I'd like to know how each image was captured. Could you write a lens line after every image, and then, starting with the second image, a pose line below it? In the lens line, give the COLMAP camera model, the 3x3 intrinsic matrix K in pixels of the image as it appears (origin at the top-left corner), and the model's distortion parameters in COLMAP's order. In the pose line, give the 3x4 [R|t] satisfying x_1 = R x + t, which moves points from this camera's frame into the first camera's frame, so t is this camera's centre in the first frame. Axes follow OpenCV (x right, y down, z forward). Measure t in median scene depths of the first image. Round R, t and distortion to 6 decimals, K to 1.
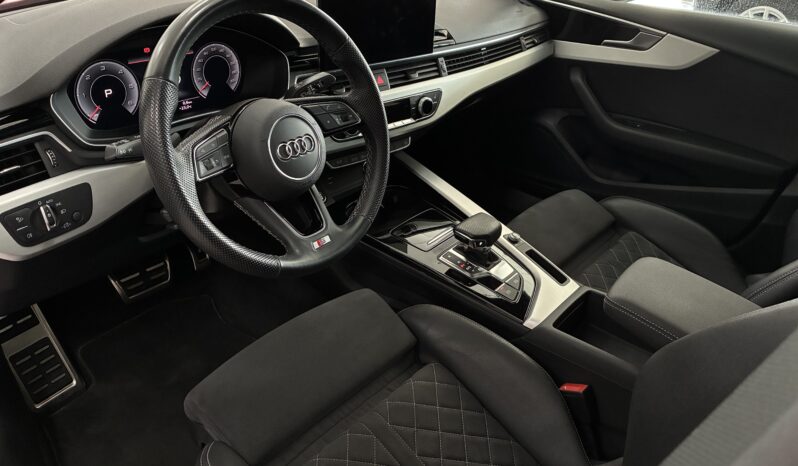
lens RADIAL K [[600.7, 0, 395.1], [0, 600.7, 232.0], [0, 0, 1]] dist [0.039825, -0.053492]
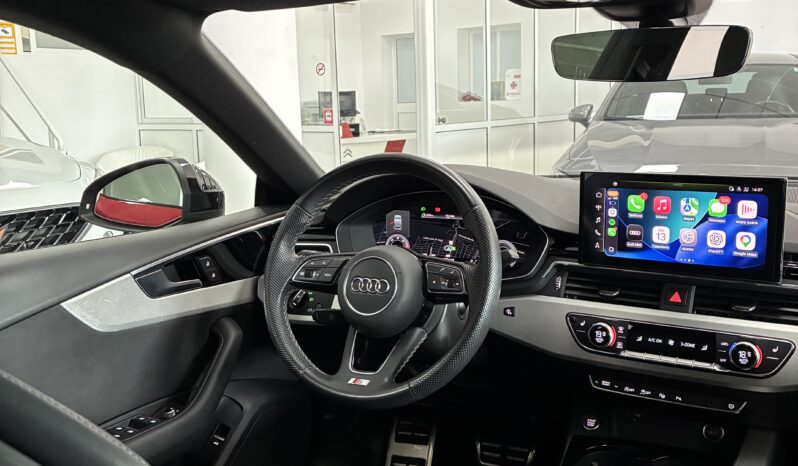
lens RADIAL K [[805.0, 0, 395.2], [0, 805.0, 228.7], [0, 0, 1]] dist [0.020428, 0.000000]
pose [[0.238185, 0.093157, -0.966742, 0.800023], [-0.456007, 0.889578, -0.026629, -0.137321], [0.857511, 0.447184, 0.254364, 0.398789]]
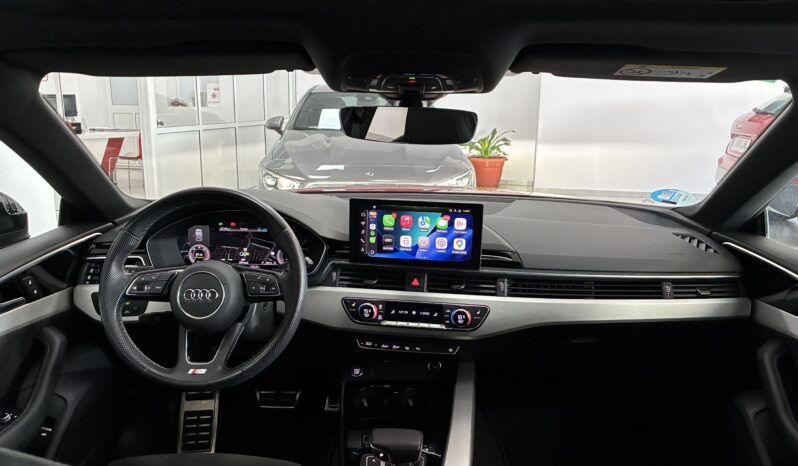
lens RADIAL K [[600.7, 0, 397.3], [0, 600.7, 235.4], [0, 0, 1]] dist [0.039825, -0.053492]
pose [[0.637499, 0.122227, -0.760694, 0.739780], [-0.372741, 0.913026, -0.165672, -0.130097], [0.674284, 0.389158, 0.627612, 0.246347]]
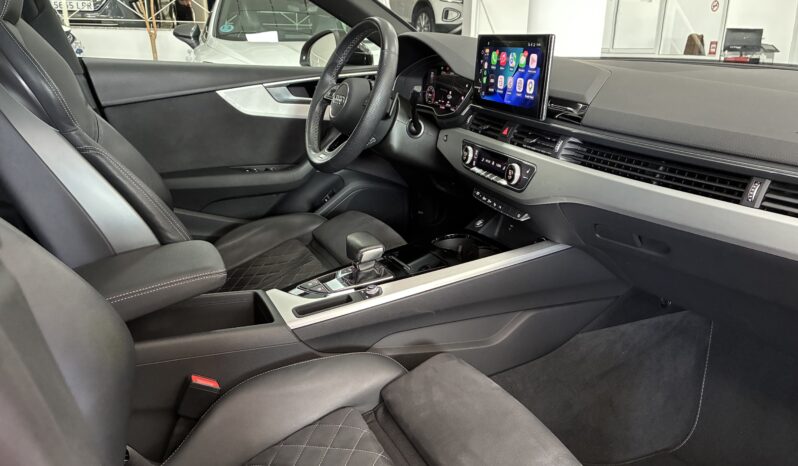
lens RADIAL K [[608.6, 0, 397.3], [0, 608.6, 238.2], [0, 0, 1]] dist [0.024100, -0.003543]
pose [[-0.406811, 0.220020, -0.886621, 0.928908], [-0.496868, 0.761149, 0.416863, -0.426786], [0.766568, 0.610118, -0.200323, 1.118071]]
